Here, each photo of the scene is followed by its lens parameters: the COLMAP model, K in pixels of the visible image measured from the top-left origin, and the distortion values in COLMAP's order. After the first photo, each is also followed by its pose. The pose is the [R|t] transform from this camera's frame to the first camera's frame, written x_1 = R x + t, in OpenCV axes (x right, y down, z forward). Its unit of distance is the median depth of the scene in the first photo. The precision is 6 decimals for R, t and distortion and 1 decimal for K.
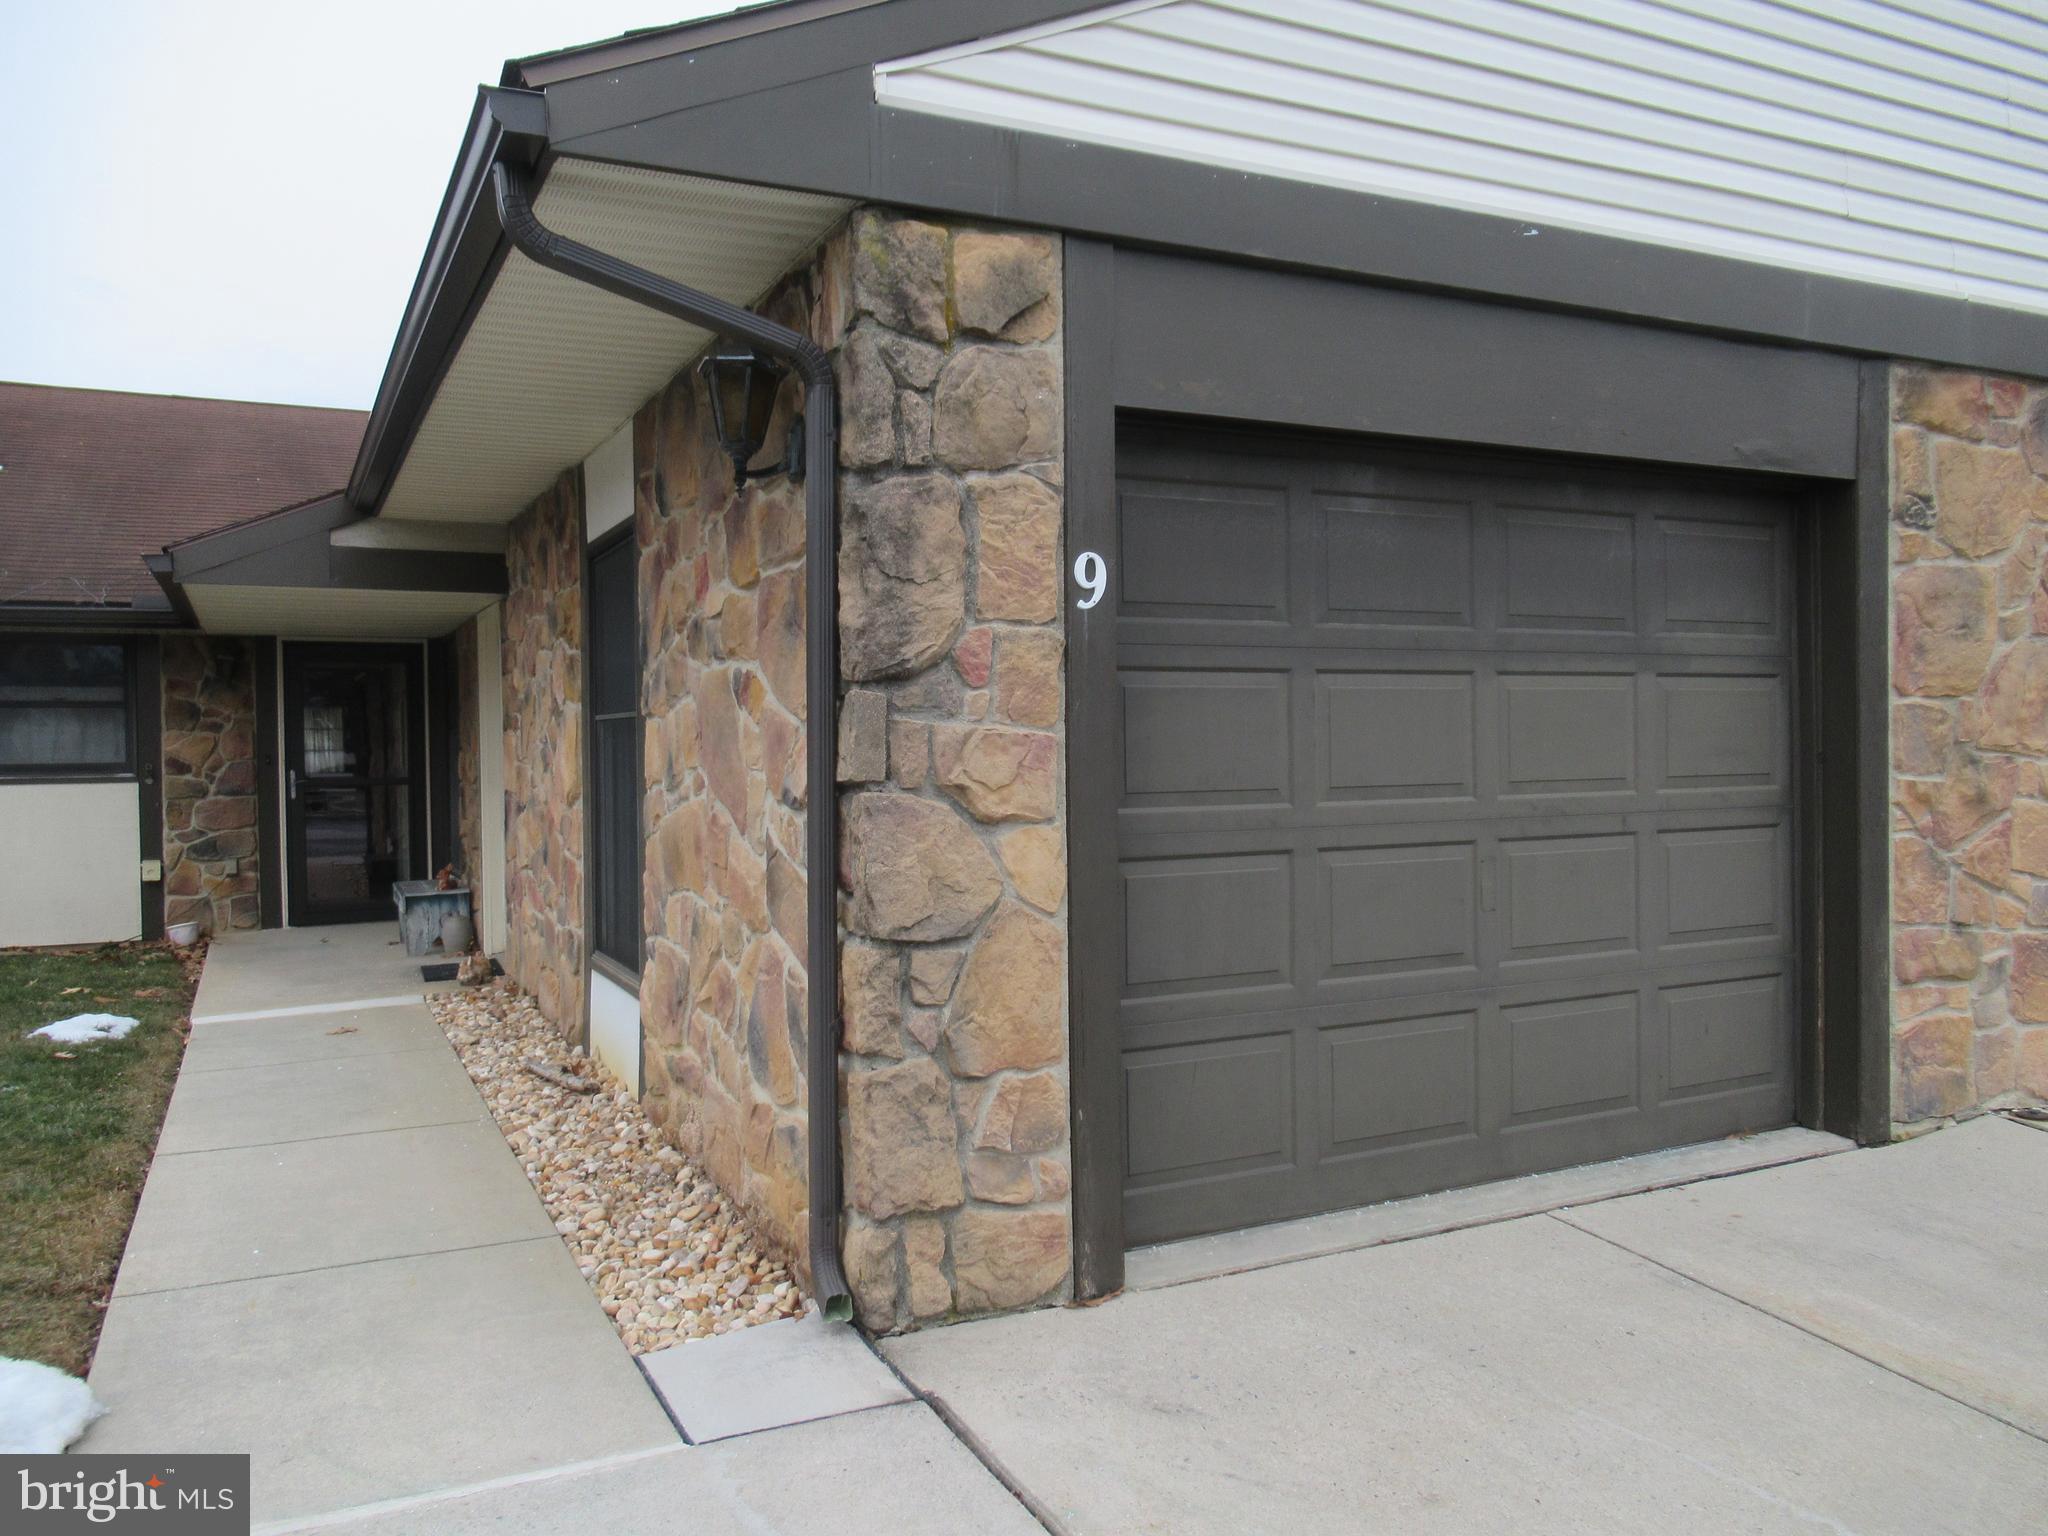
lens RADIAL K [[1559.4, 0, 1025.6], [0, 1559.4, 770.6], [0, 0, 1]] dist [-0.013206, -0.000270]
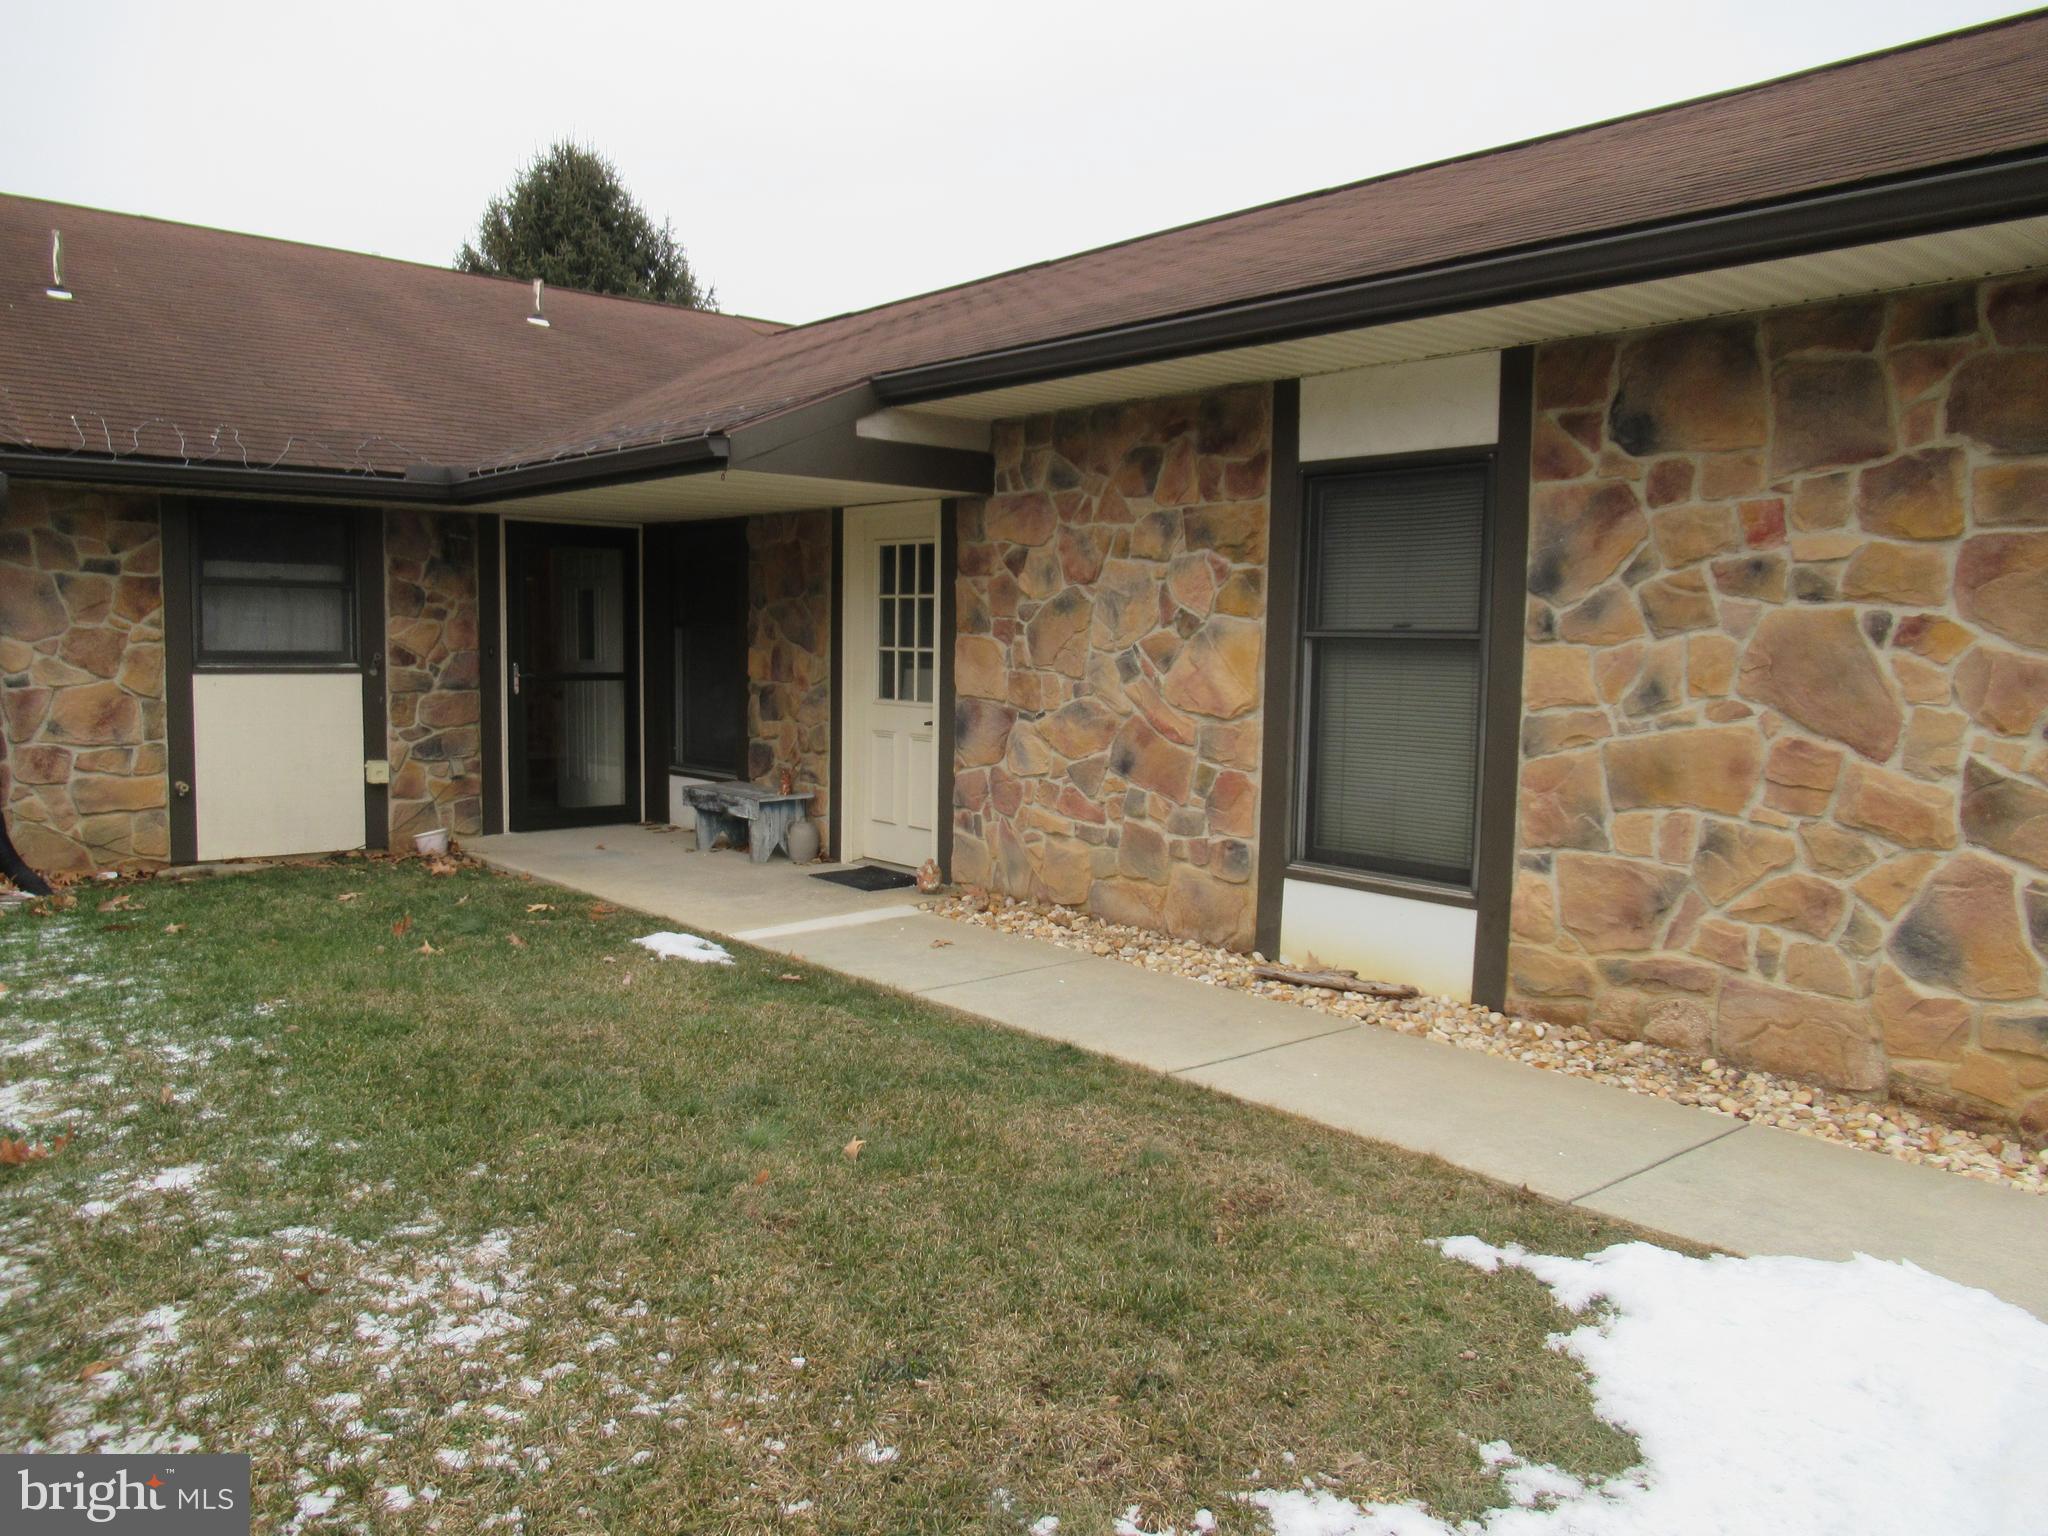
lens RADIAL K [[1559.4, 0, 1021.5], [0, 1559.4, 767.0], [0, 0, 1]] dist [-0.013206, -0.000270]
pose [[0.966354, 0.006969, 0.257122, -0.430878], [-0.024039, 0.997705, 0.063306, -0.004536], [-0.256091, -0.067357, 0.964303, 0.033621]]
